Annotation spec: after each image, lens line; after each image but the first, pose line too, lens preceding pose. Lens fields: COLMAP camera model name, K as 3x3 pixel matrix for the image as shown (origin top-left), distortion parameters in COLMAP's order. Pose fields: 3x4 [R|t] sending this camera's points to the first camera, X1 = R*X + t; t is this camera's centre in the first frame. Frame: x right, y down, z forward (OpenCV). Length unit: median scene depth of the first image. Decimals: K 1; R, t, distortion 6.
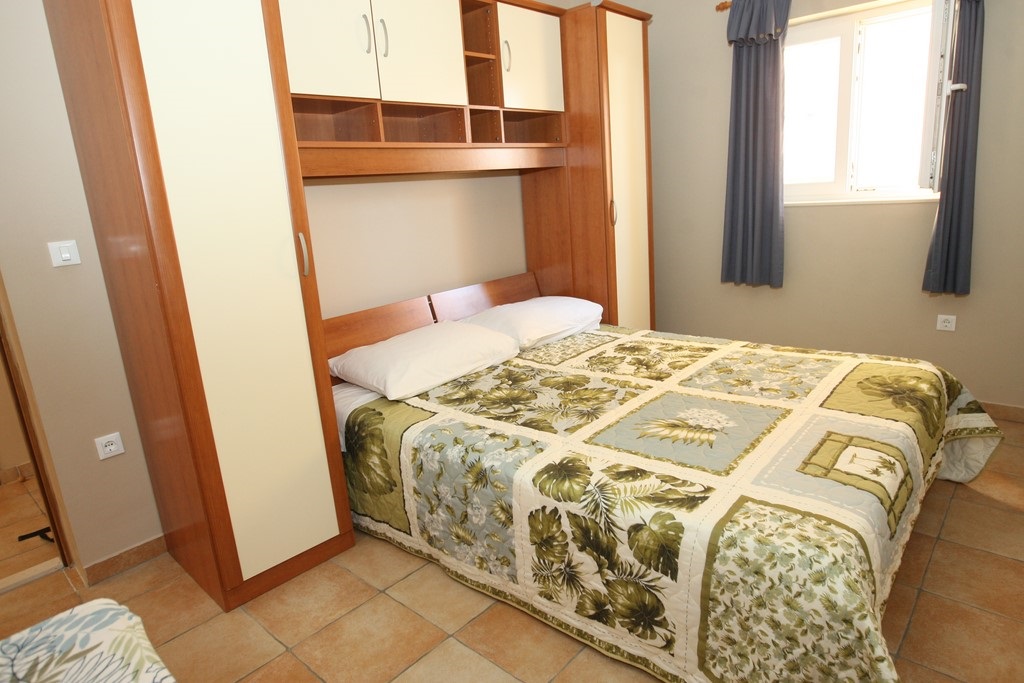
lens RADIAL K [[595.7, 0, 514.2], [0, 595.7, 342.0], [0, 0, 1]] dist [-0.038317, 0.001484]
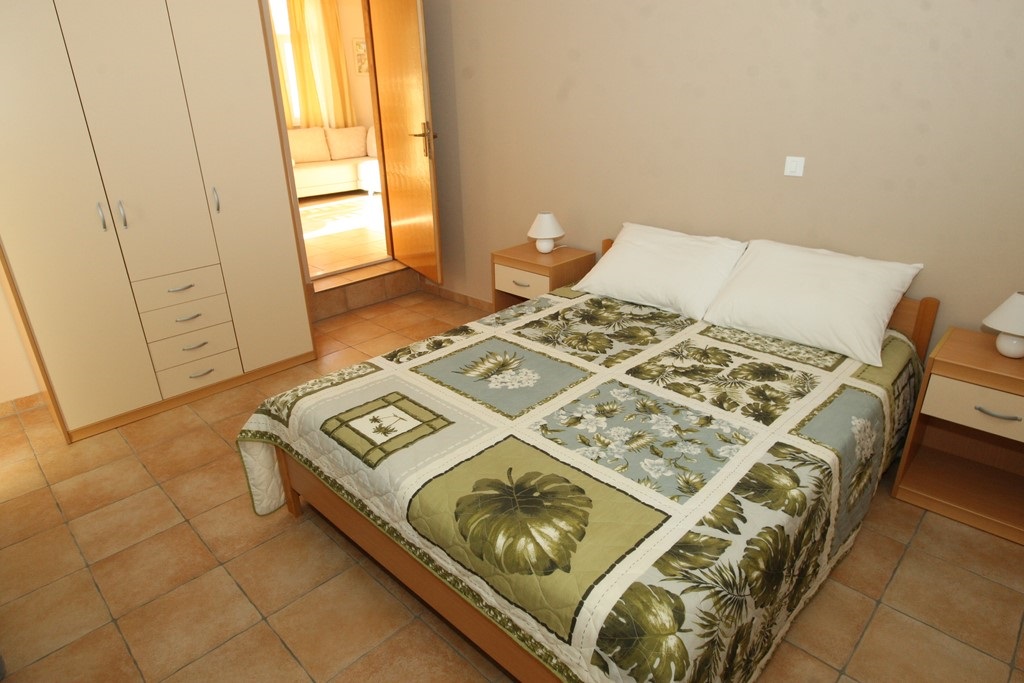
lens RADIAL K [[595.7, 0, 514.2], [0, 595.7, 342.0], [0, 0, 1]] dist [-0.038317, 0.001484]
pose [[-0.071649, 0.458153, -0.885981, 1.122768], [-0.205022, 0.862531, 0.462607, -0.394929], [0.976131, 0.214791, 0.032132, 0.824994]]
